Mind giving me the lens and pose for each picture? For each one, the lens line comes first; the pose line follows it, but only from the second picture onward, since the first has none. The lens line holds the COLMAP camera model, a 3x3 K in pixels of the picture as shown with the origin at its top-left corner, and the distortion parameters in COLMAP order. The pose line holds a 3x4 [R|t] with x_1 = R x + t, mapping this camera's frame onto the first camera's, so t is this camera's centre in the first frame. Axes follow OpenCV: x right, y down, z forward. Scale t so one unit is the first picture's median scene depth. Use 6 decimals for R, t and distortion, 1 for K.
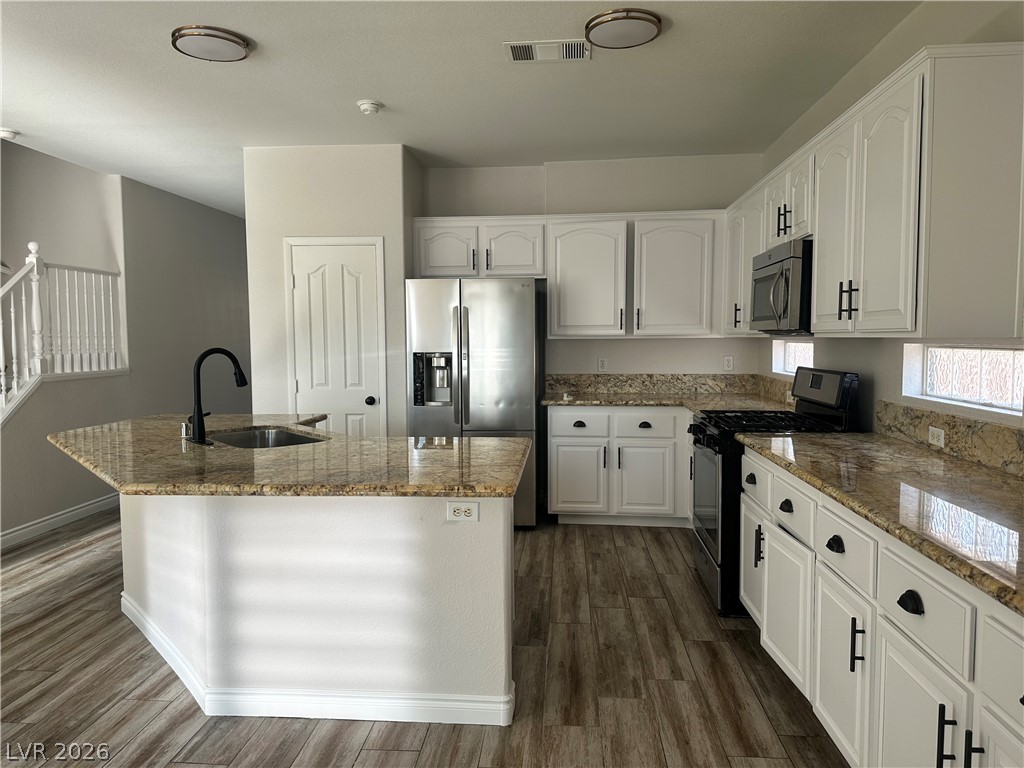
lens RADIAL K [[713.1, 0, 515.4], [0, 713.1, 383.3], [0, 0, 1]] dist [0.112869, -0.146168]
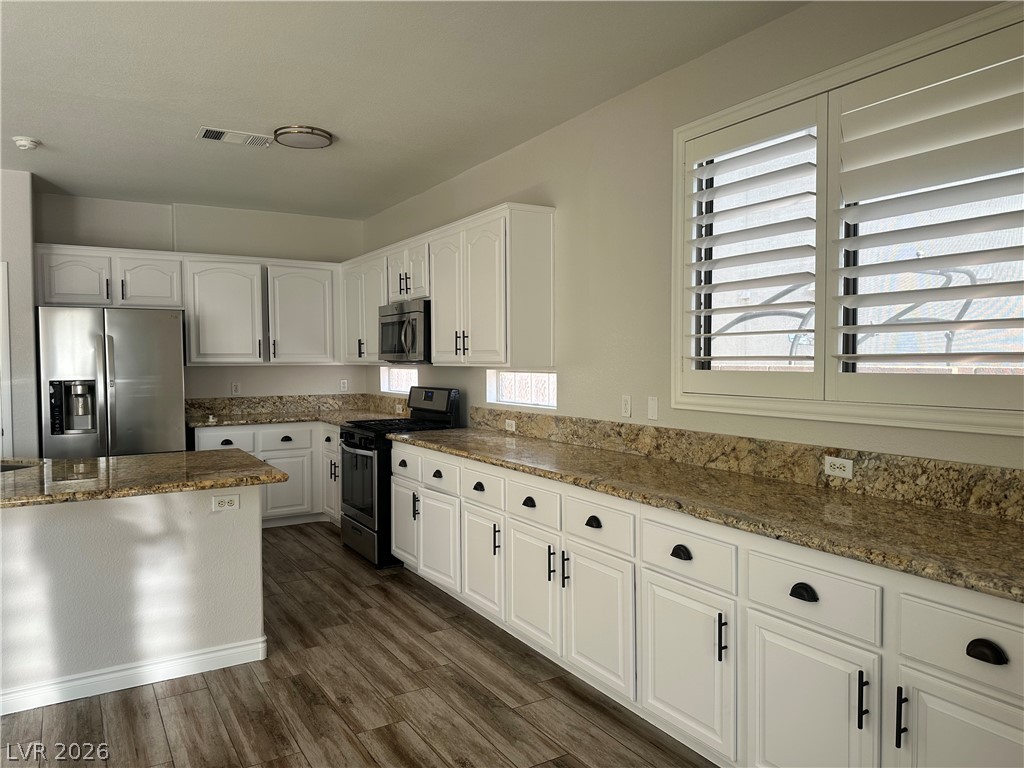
lens RADIAL K [[713.1, 0, 515.4], [0, 713.1, 383.3], [0, 0, 1]] dist [0.112869, -0.146168]
pose [[0.806528, -0.020182, 0.590852, -0.273720], [0.039822, 0.999002, -0.020234, 0.007694], [-0.589853, 0.039848, 0.806527, -0.239642]]
